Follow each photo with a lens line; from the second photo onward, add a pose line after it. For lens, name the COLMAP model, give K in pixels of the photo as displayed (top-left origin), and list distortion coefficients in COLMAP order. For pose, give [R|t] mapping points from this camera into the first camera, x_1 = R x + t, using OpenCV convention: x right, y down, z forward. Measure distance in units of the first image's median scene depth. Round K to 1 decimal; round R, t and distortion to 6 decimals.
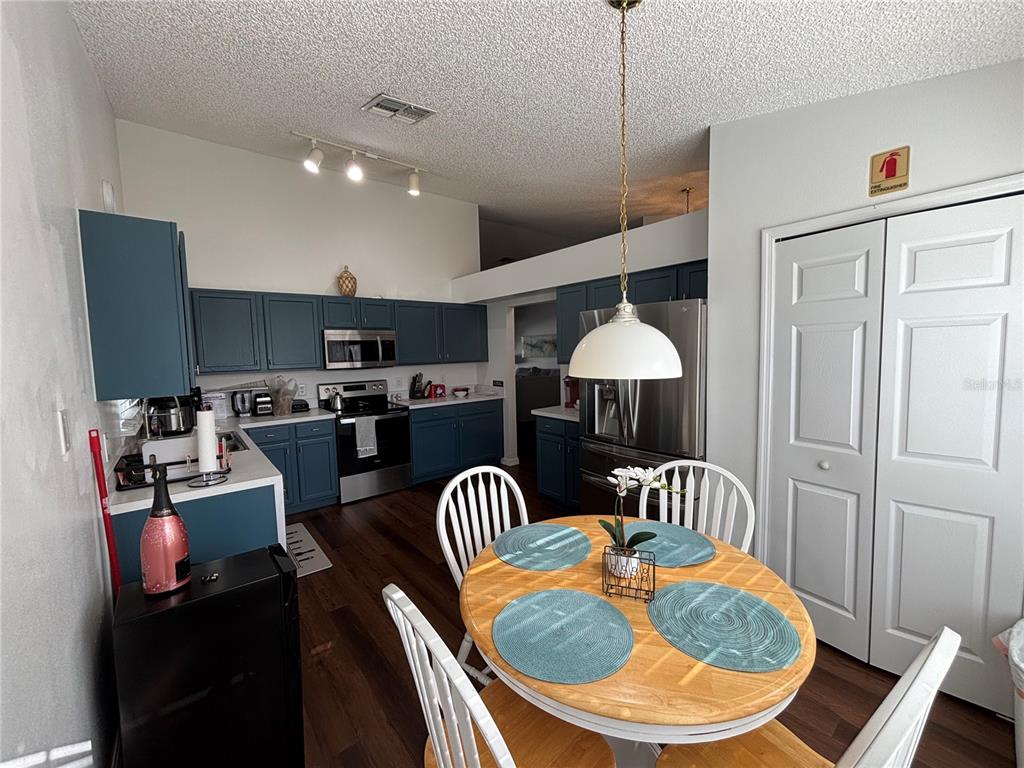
lens RADIAL K [[414.1, 0, 512.5], [0, 414.1, 382.1], [0, 0, 1]] dist [-0.000171, 0.000348]
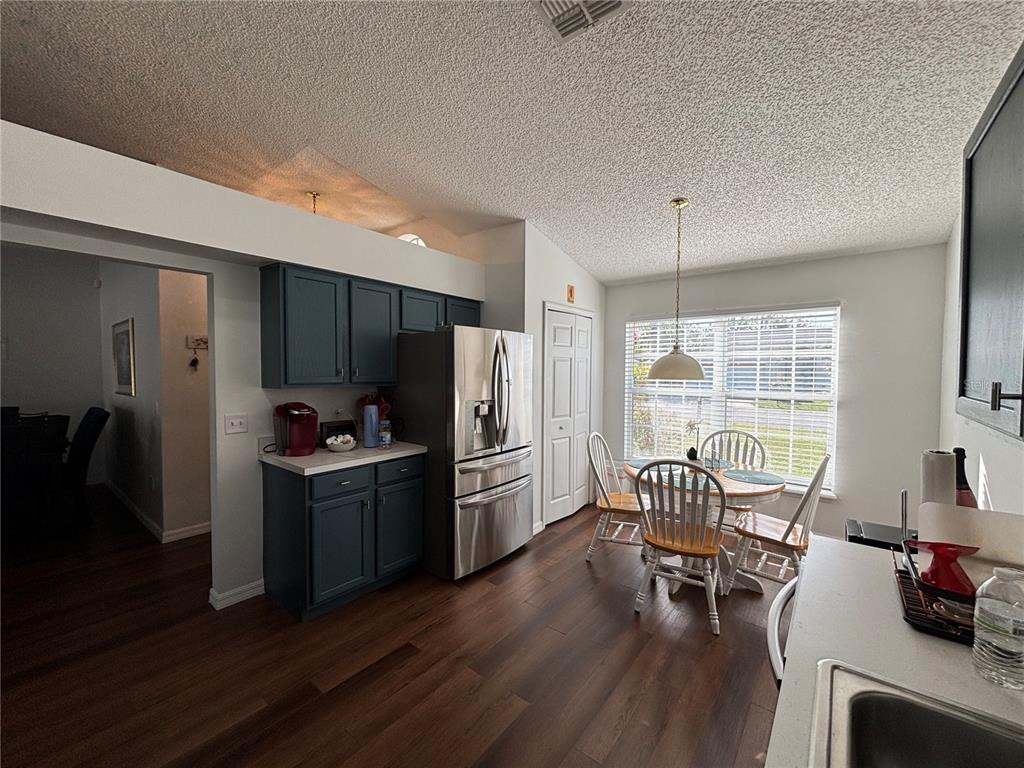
lens RADIAL K [[414.0, 0, 509.8], [0, 414.0, 378.8], [0, 0, 1]] dist [0.002319, 0.000396]
pose [[-0.214626, -0.007142, 0.976670, -0.648565], [0.076157, 0.996806, 0.024025, -0.057144], [-0.973723, 0.079536, -0.213397, 0.932246]]
